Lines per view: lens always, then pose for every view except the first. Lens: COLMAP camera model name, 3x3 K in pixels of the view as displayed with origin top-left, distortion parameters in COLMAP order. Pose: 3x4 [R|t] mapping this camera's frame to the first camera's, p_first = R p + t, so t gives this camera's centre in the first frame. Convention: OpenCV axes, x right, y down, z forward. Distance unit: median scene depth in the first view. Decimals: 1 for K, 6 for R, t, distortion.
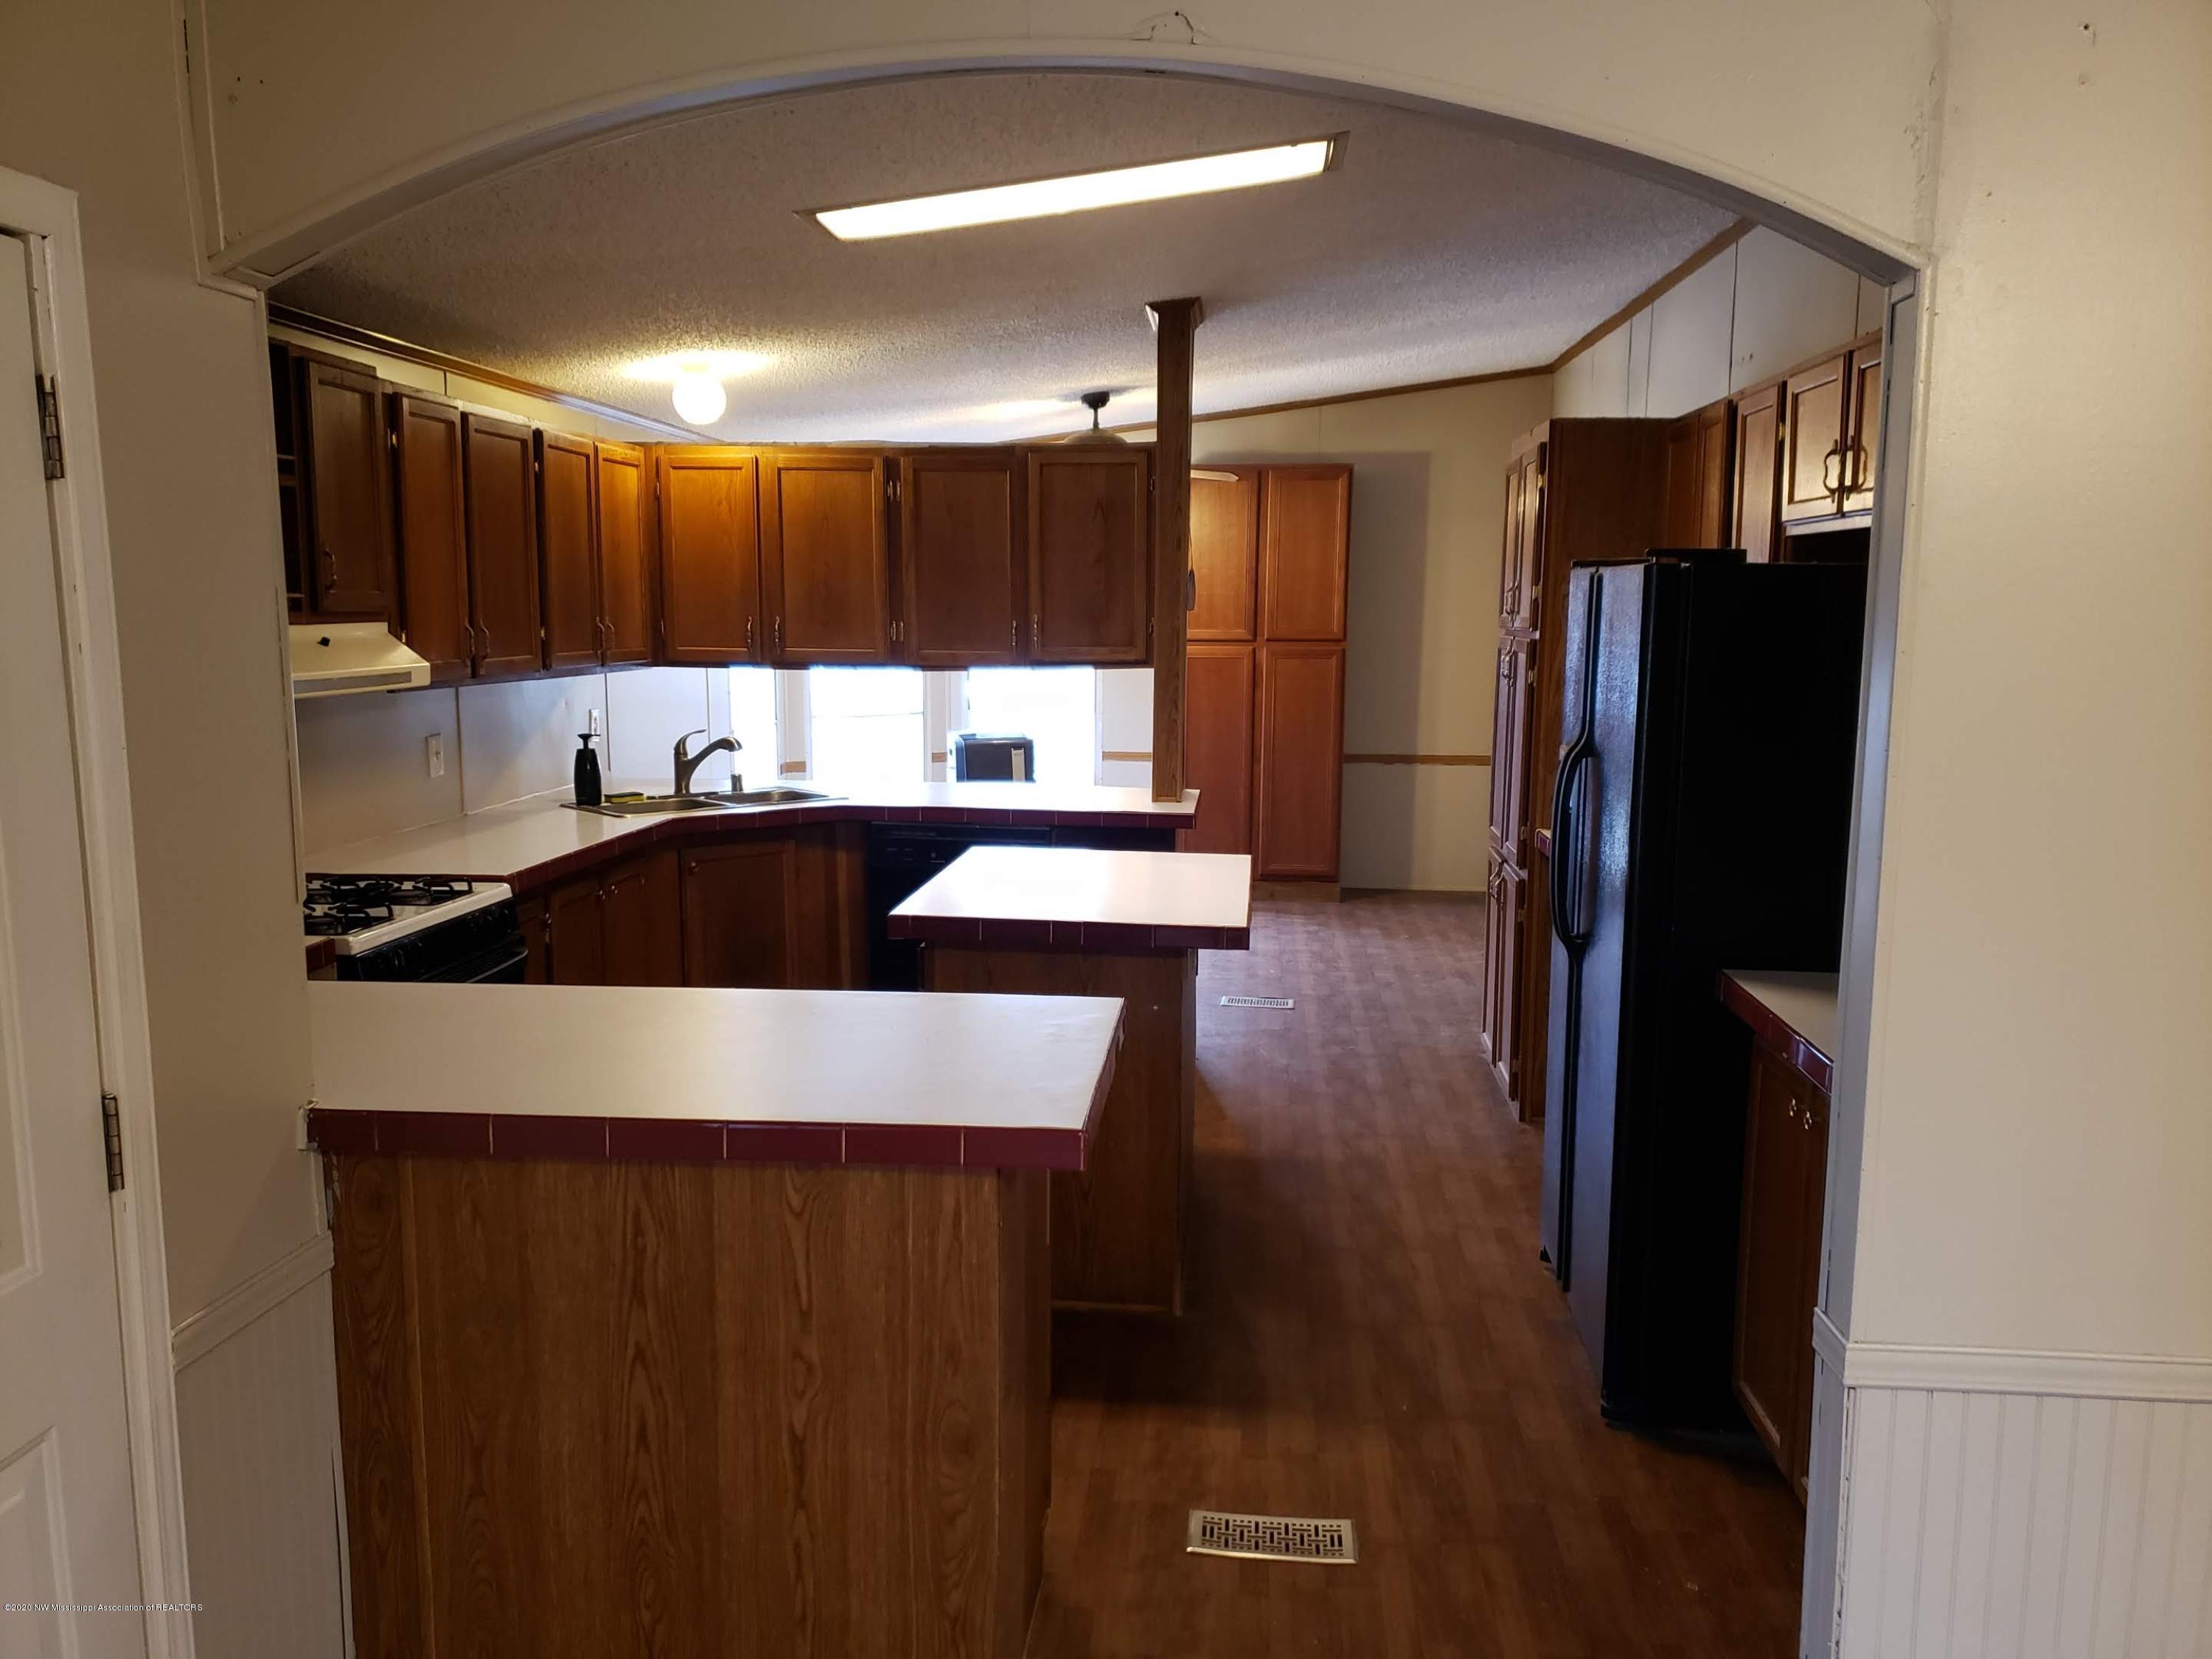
lens RADIAL K [[1720.5, 0, 1155.4], [0, 1720.5, 855.5], [0, 0, 1]] dist [0.093169, -0.187091]
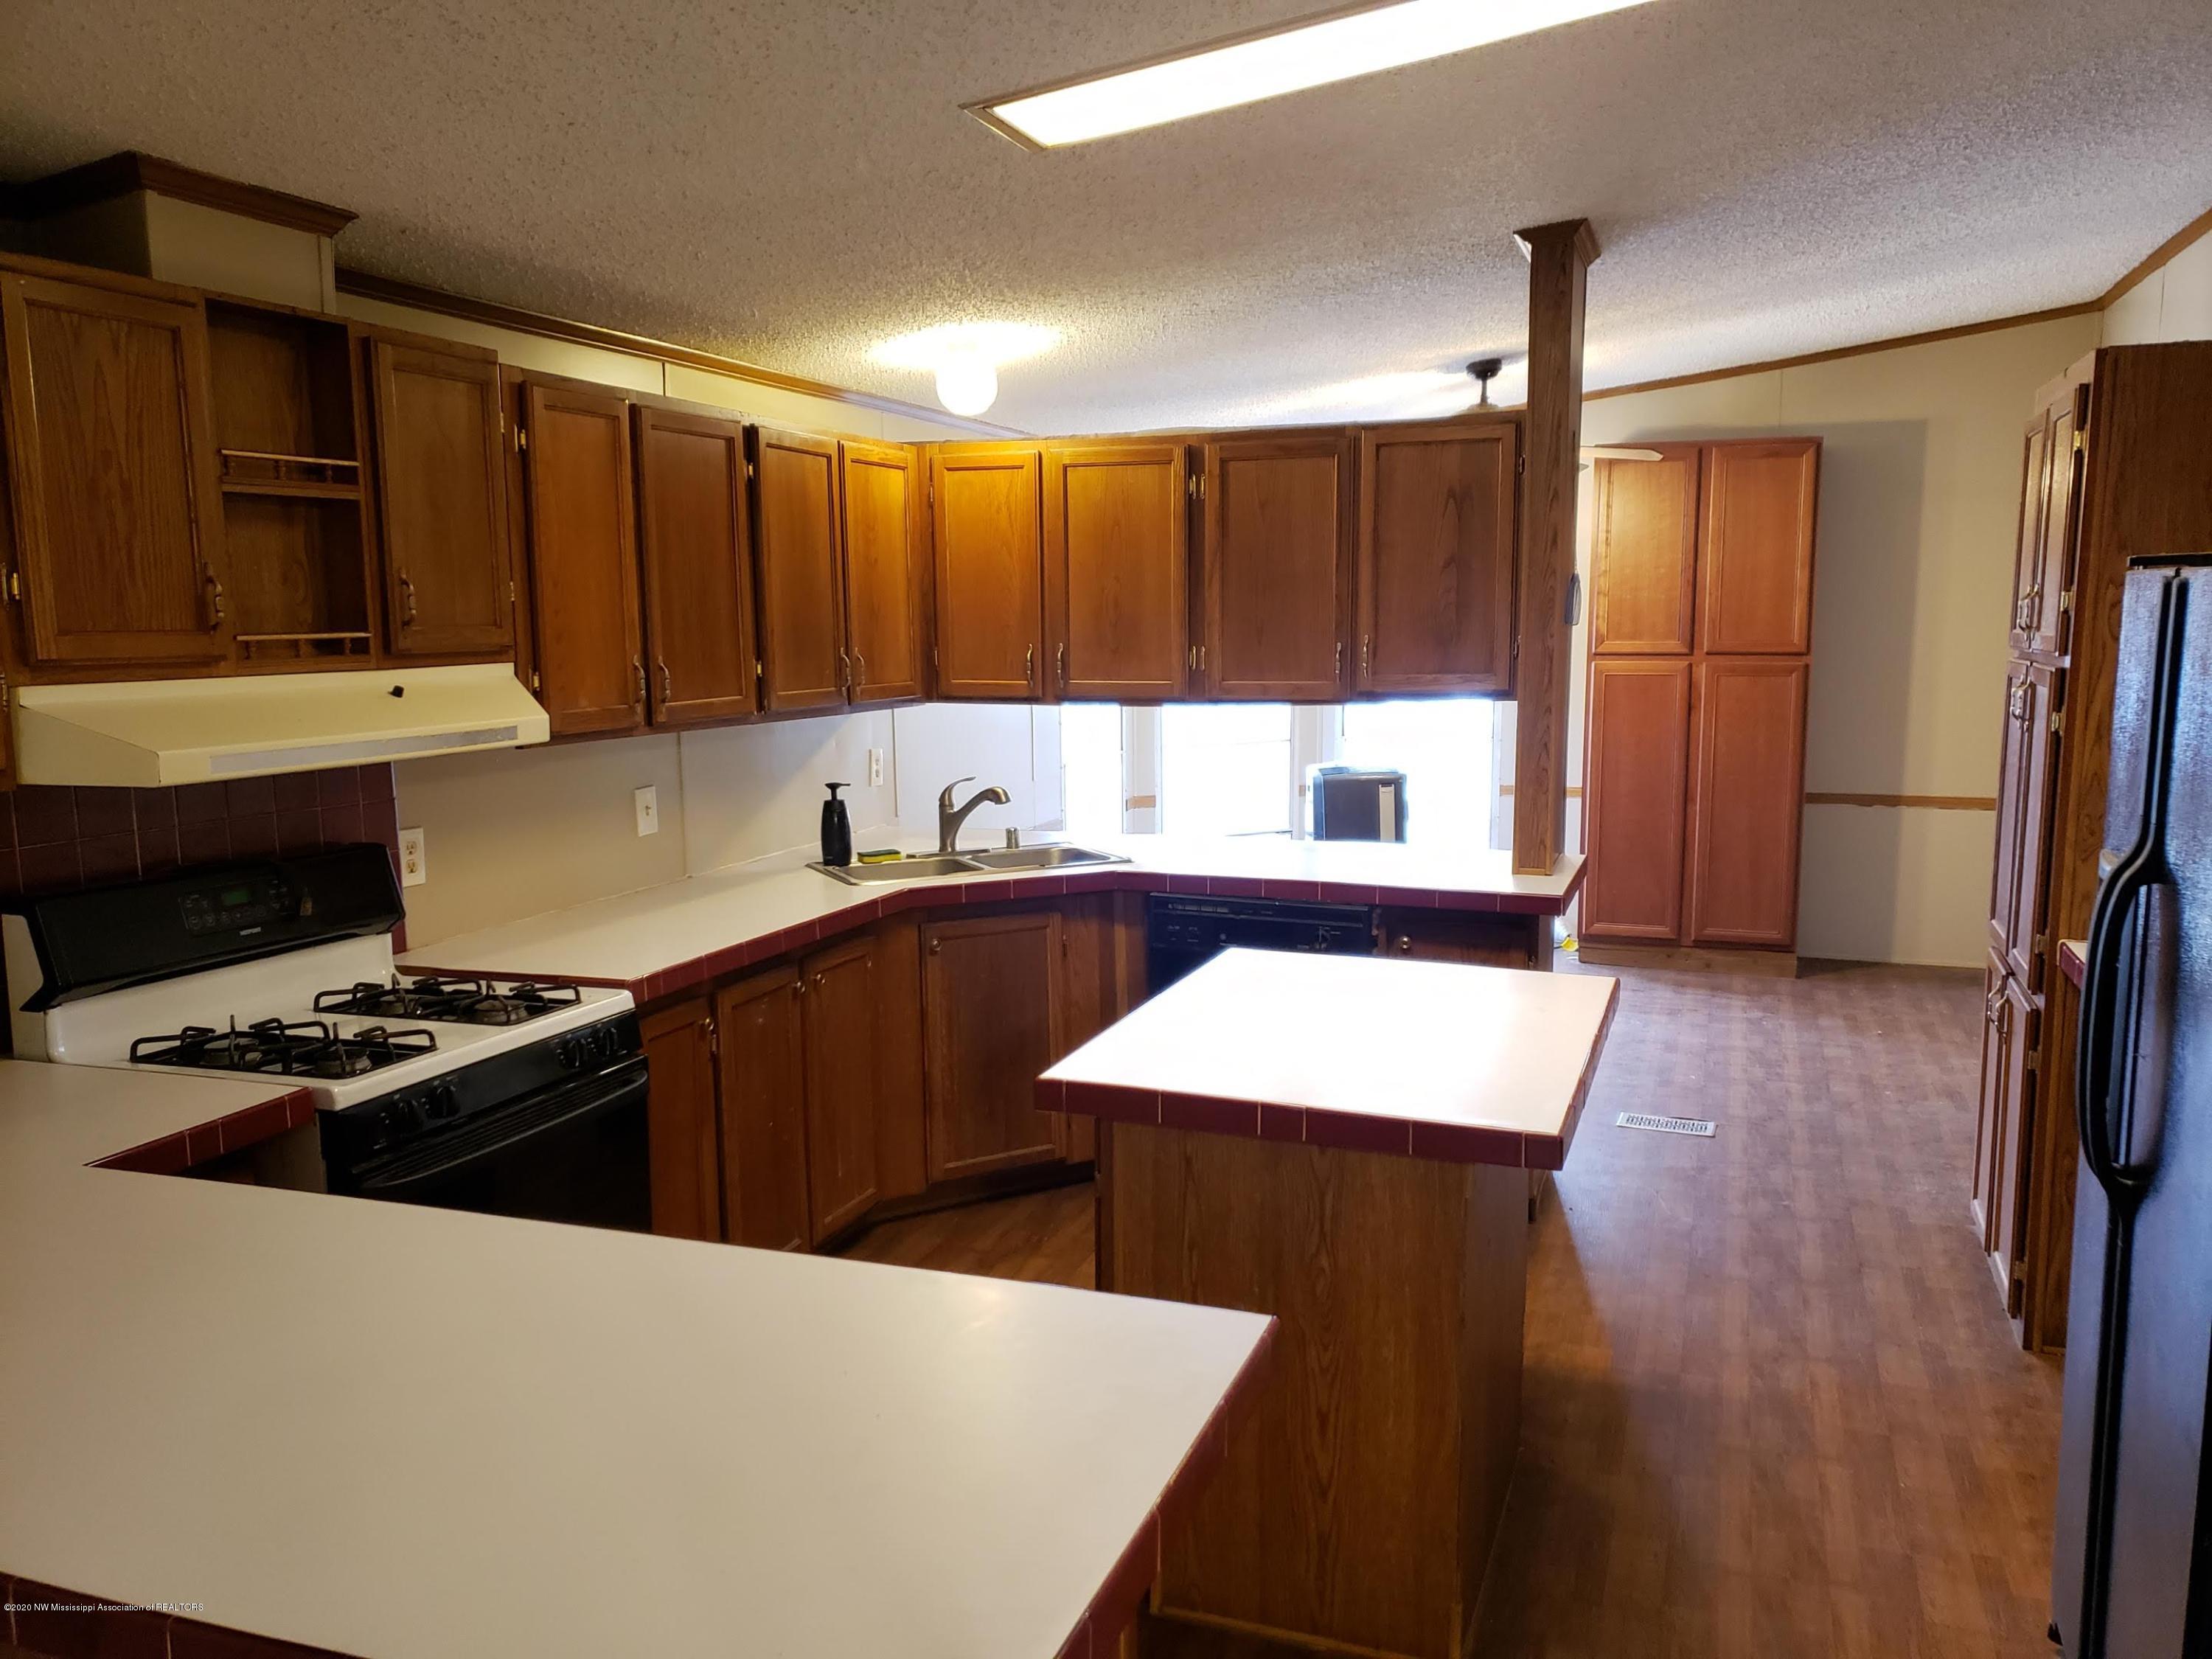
lens RADIAL K [[1720.5, 0, 1155.4], [0, 1720.5, 855.5], [0, 0, 1]] dist [0.093169, -0.187091]
pose [[0.964629, 0.023205, -0.262589, 0.049127], [-0.023734, 0.999718, 0.001157, -0.038177], [0.262542, 0.005116, 0.964907, 0.214513]]
